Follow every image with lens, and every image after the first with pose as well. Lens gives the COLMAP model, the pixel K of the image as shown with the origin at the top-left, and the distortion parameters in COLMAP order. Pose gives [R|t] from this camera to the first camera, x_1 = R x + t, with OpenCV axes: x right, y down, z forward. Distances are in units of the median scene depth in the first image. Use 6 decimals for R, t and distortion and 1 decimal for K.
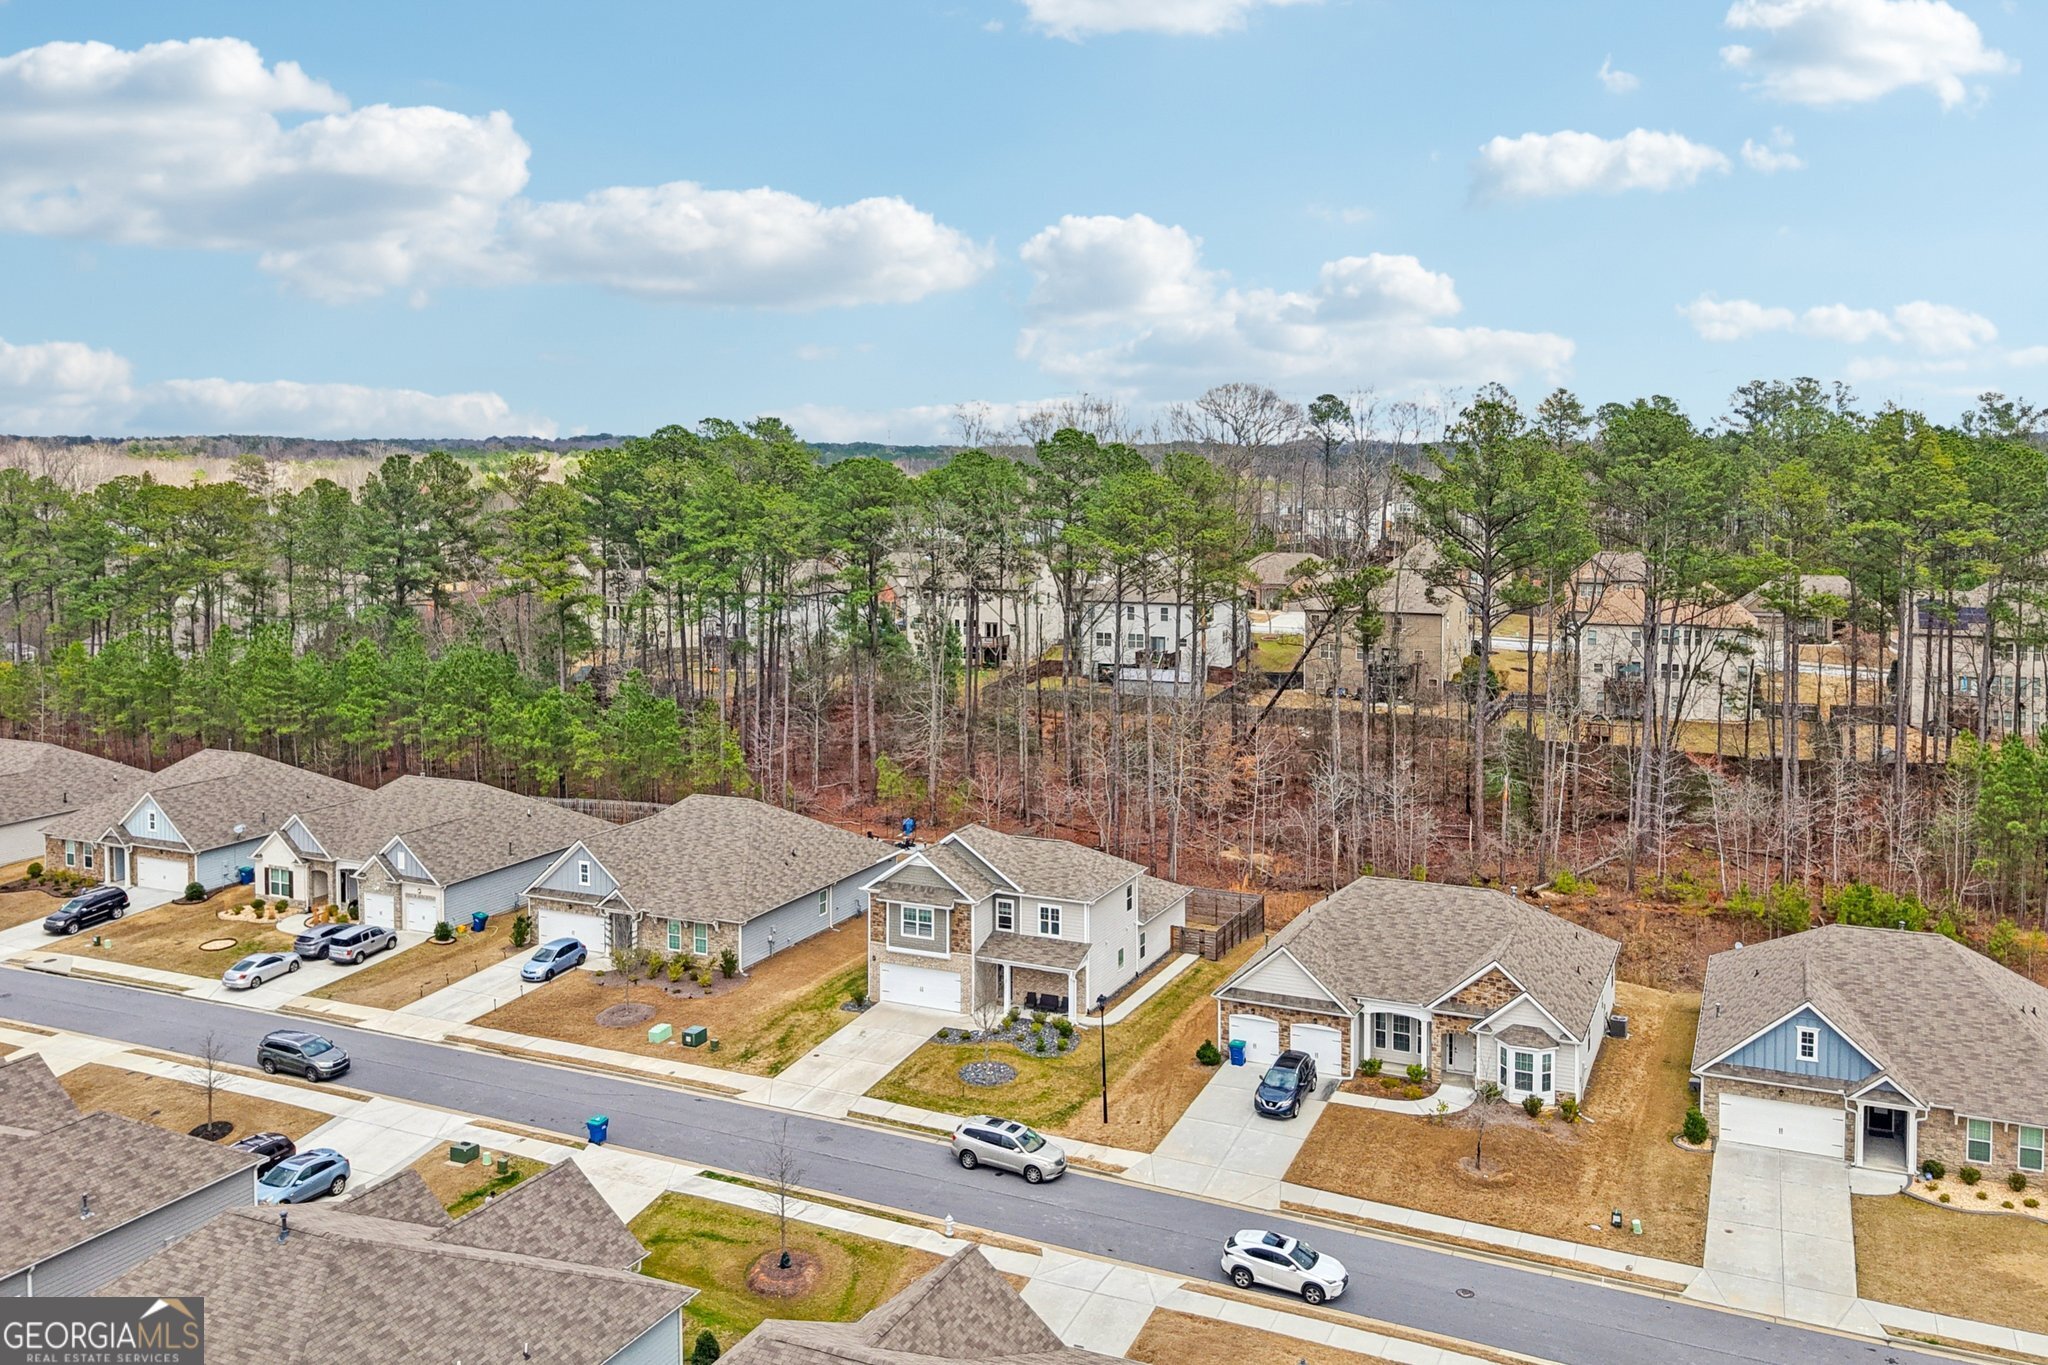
lens RADIAL K [[1670.0, 0, 1021.7], [0, 1670.0, 465.3], [0, 0, 1]] dist [0.016516, -0.011854]
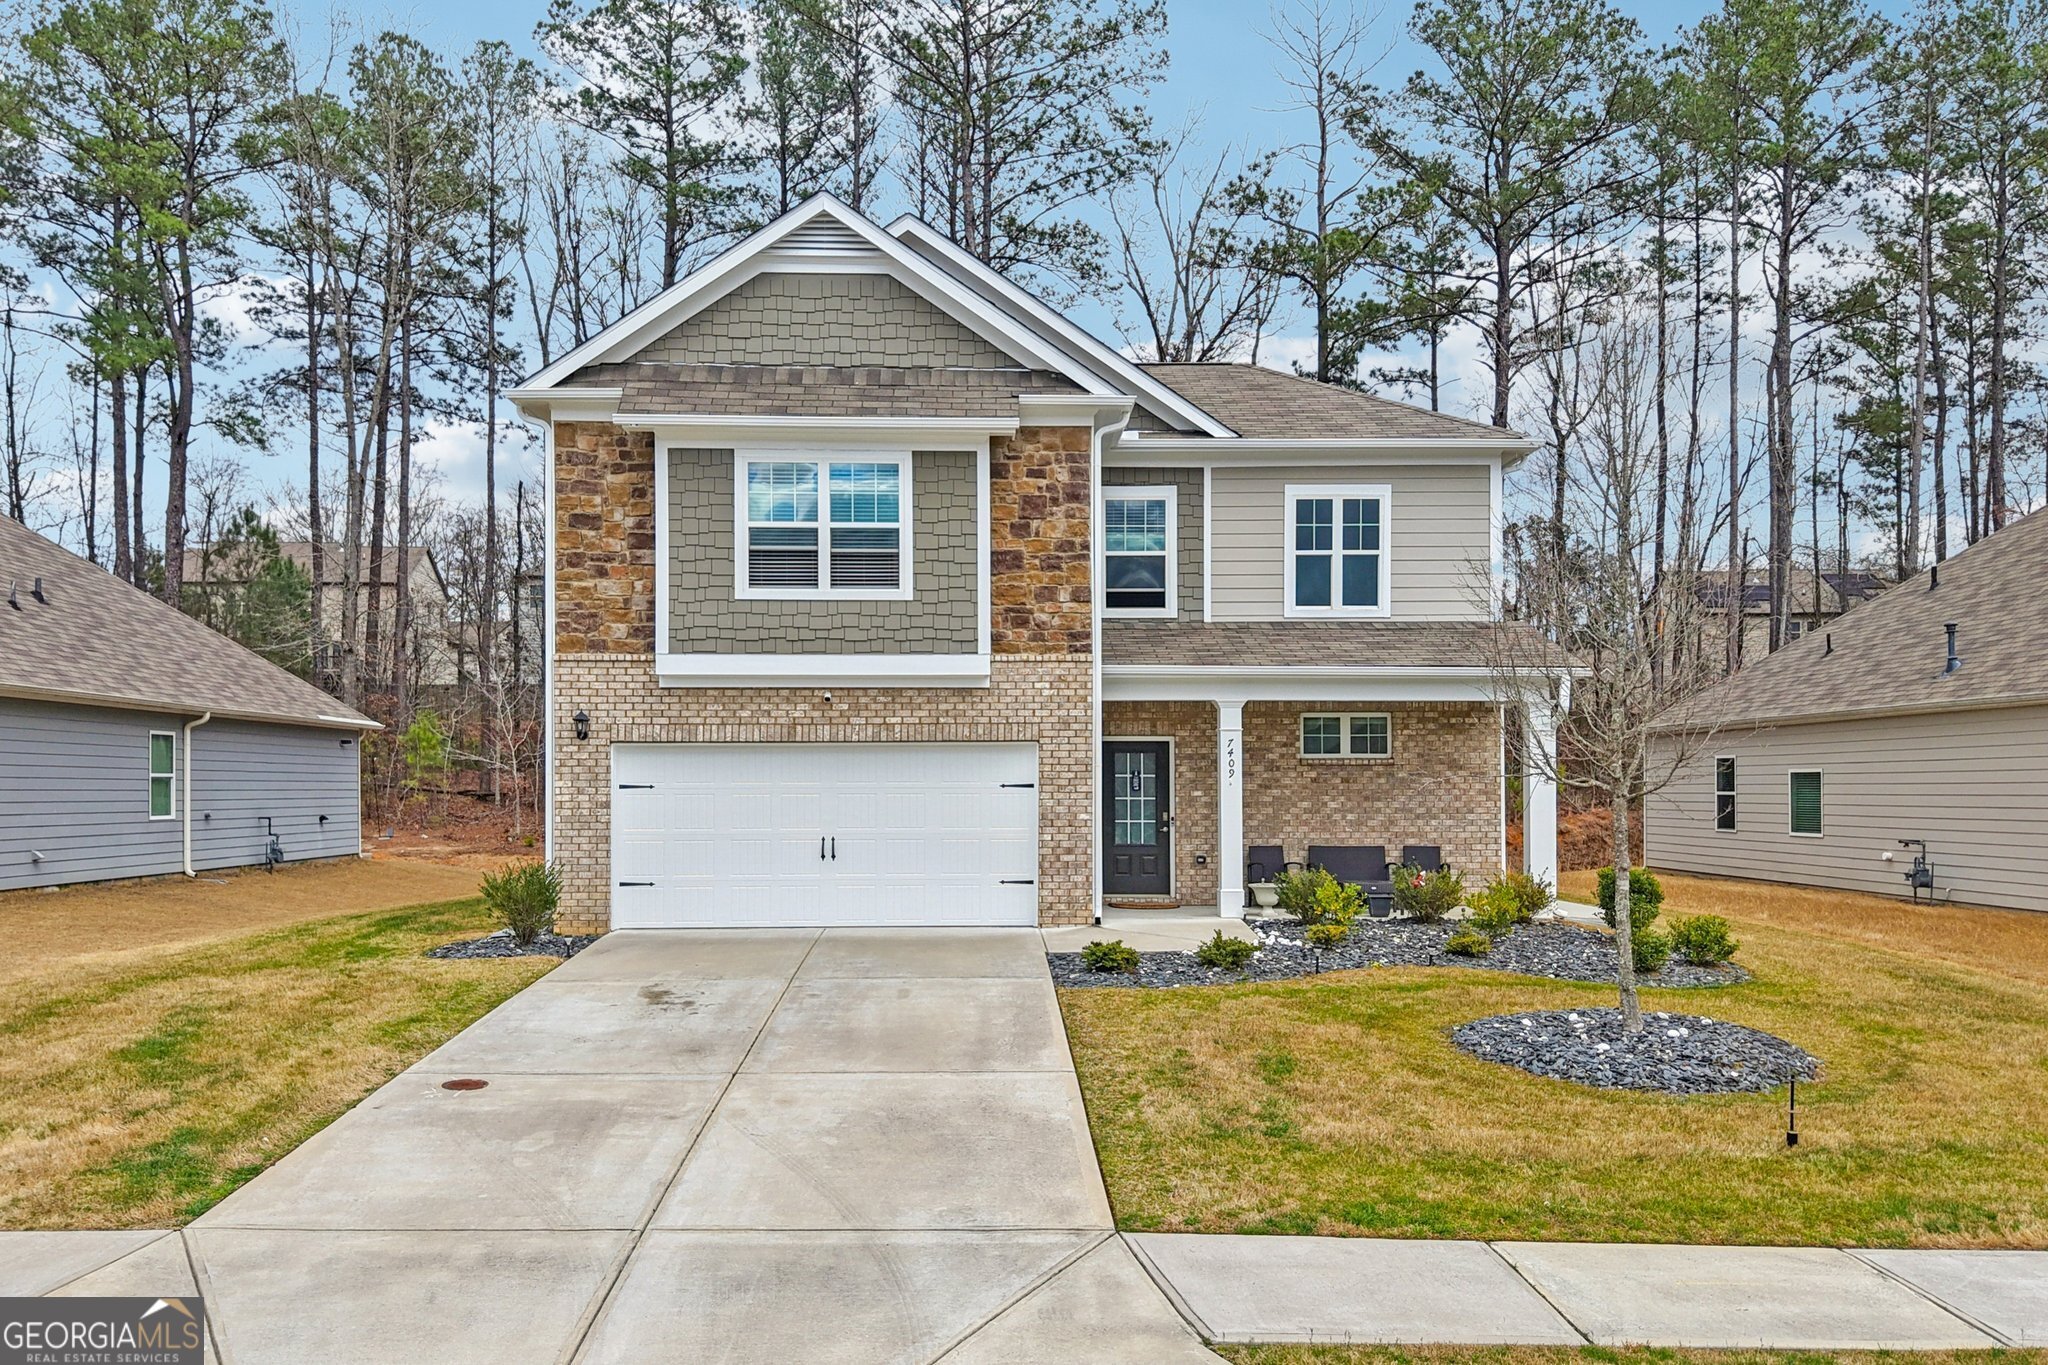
lens RADIAL K [[1663.6, 0, 1014.0], [0, 1663.6, 764.1], [0, 0, 1]] dist [0.072621, -0.134344]
pose [[0.897192, 0.008050, 0.441568, -0.146648], [-0.000462, 0.999850, -0.017290, 0.334803], [-0.441641, 0.015308, 0.897061, 0.869333]]
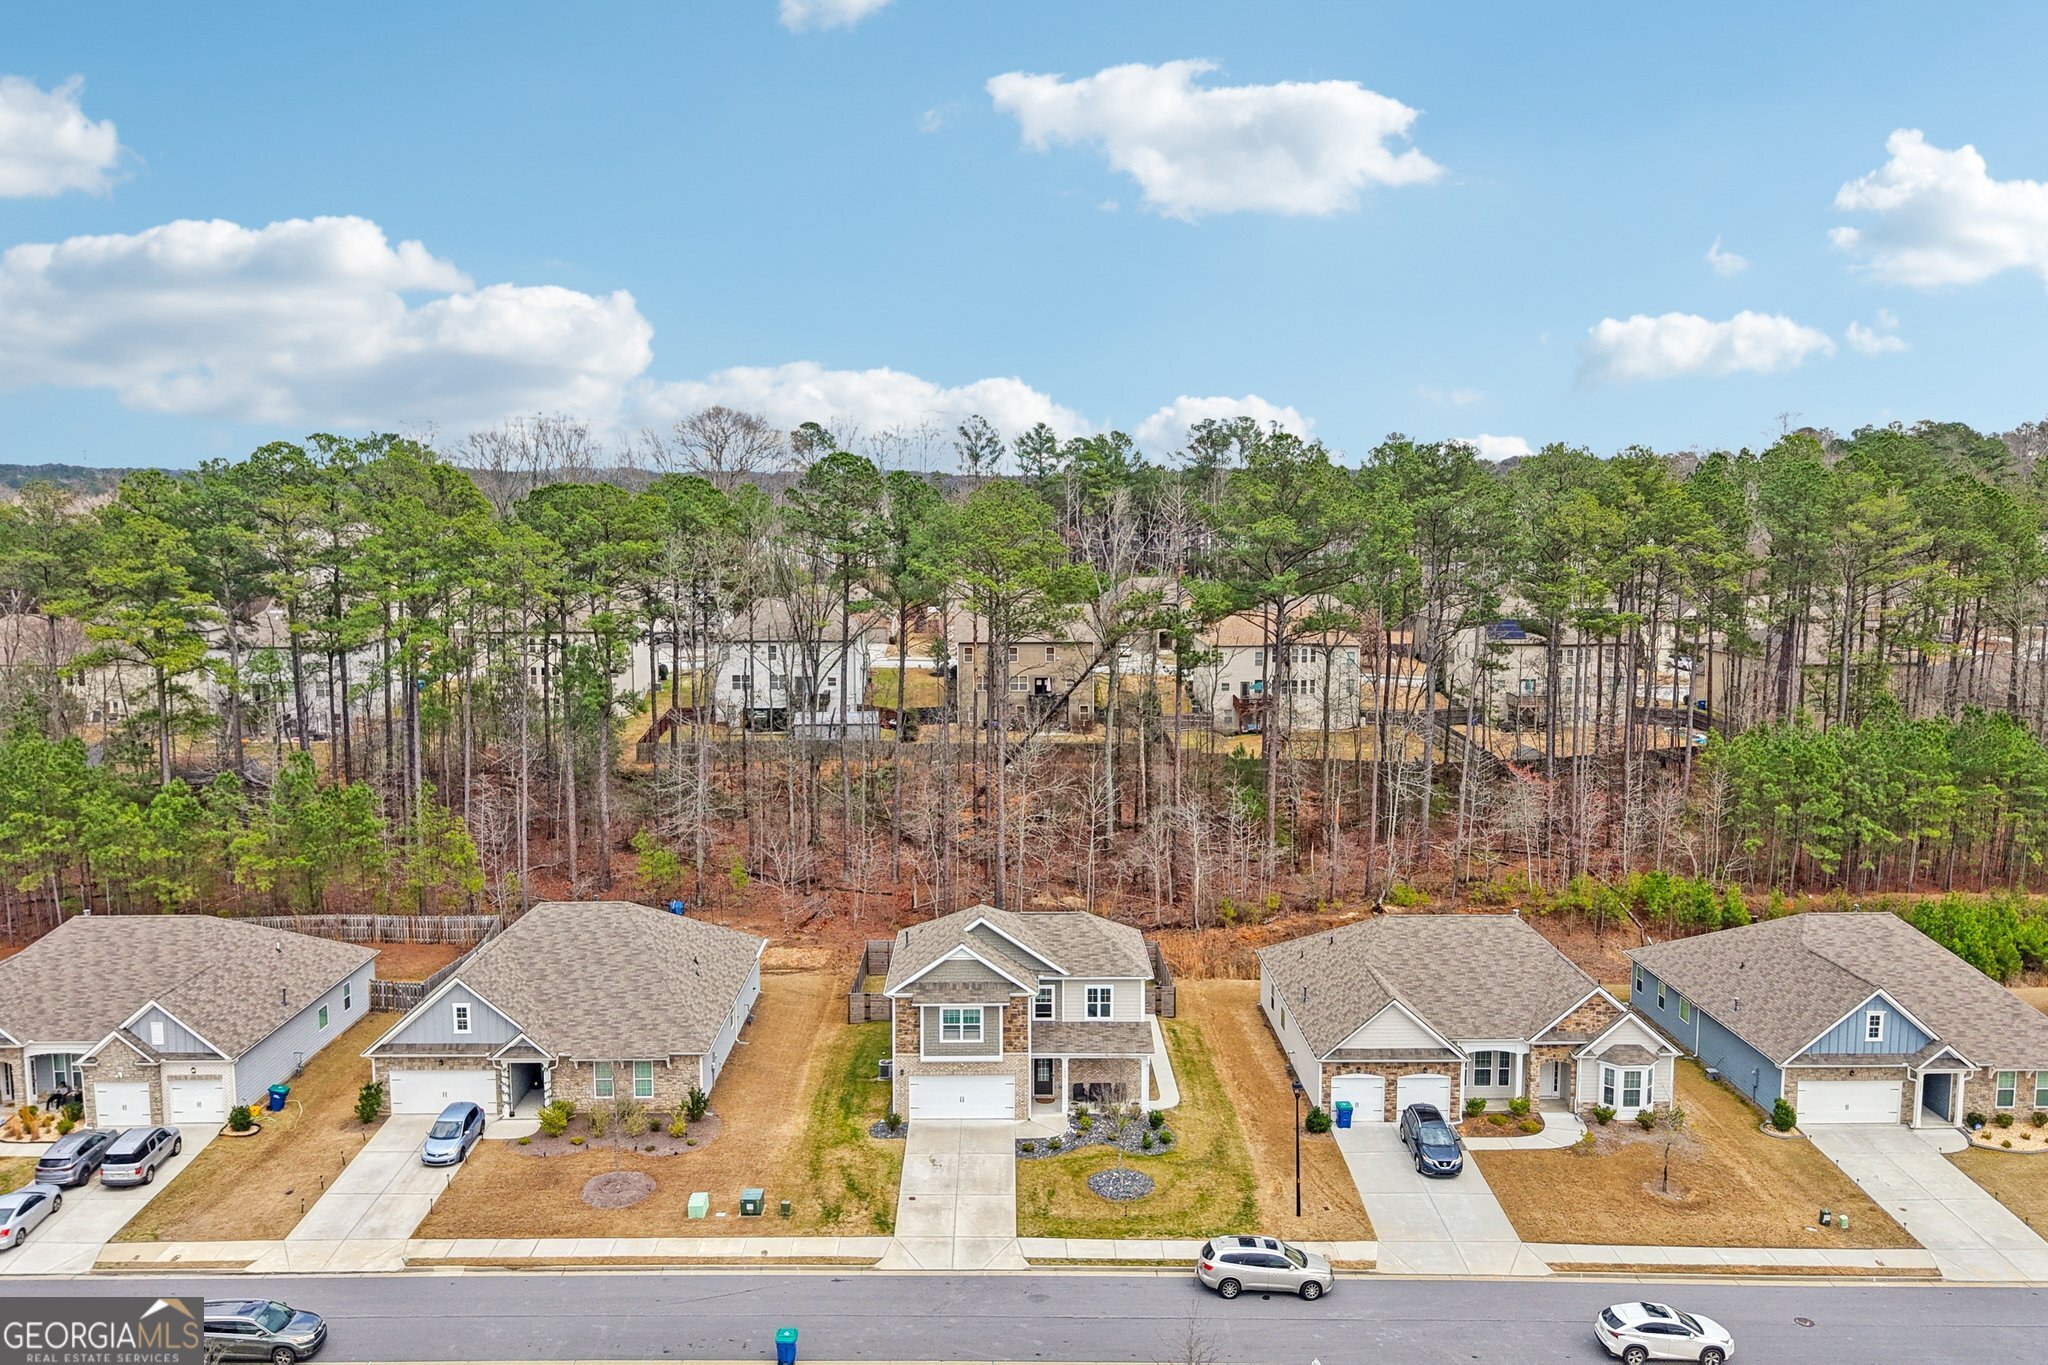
lens RADIAL K [[1638.2, 0, 1021.4], [0, 1638.2, 615.6], [0, 0, 1]] dist [0.003244, -0.000156]
pose [[0.901701, -0.030046, 0.431314, -0.428038], [-0.001917, 0.997295, 0.073480, 0.000611], [-0.432355, -0.067084, 0.899205, 0.261844]]
